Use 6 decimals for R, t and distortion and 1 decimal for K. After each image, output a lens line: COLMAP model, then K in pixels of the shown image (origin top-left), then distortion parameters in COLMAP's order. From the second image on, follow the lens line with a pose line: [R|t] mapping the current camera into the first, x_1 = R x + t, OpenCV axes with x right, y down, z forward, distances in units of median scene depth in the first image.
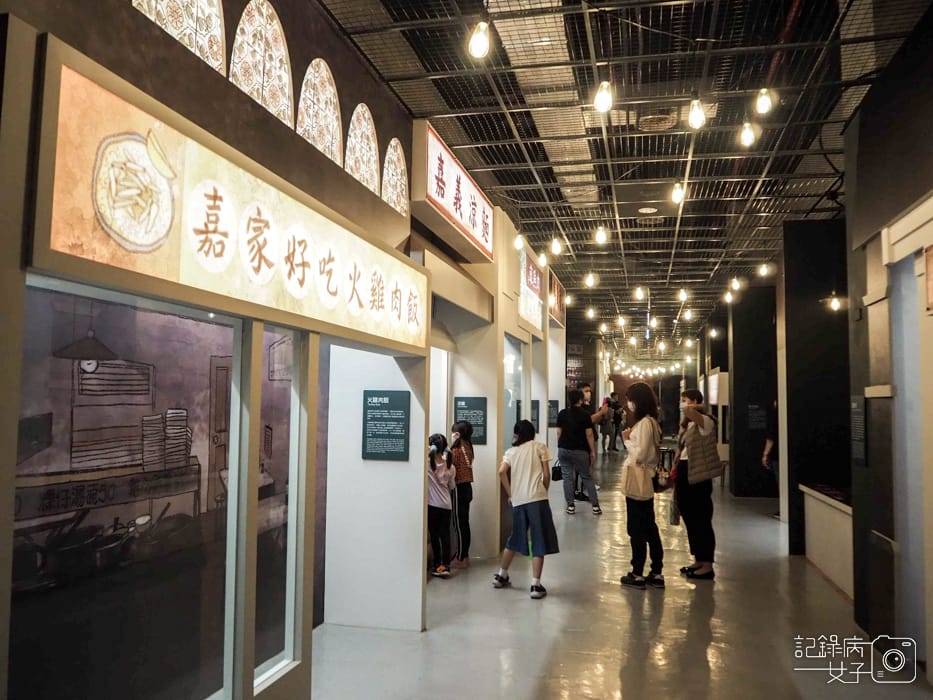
lens RADIAL K [[773.4, 0, 466.5], [0, 773.4, 350.0], [0, 0, 1]] dist [-0.055469, 0.001222]
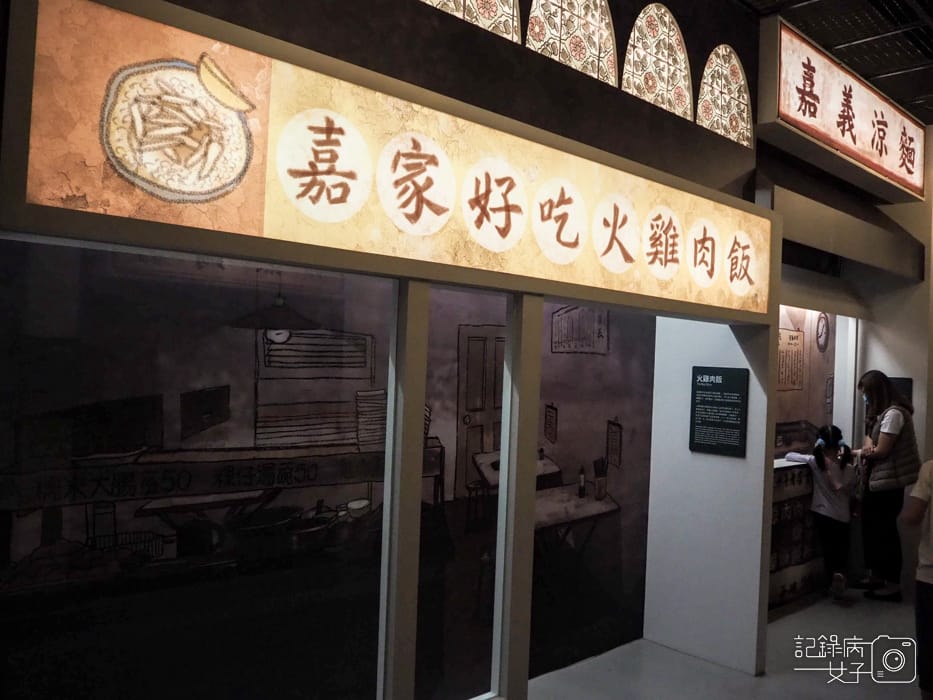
lens RADIAL K [[773.4, 0, 466.5], [0, 773.4, 350.0], [0, 0, 1]] dist [-0.055469, 0.001222]
pose [[0.825657, 0.013805, -0.564003, 0.215024], [0.008729, 0.999268, 0.037237, 0.004543], [0.564105, -0.035668, 0.824933, 0.335982]]
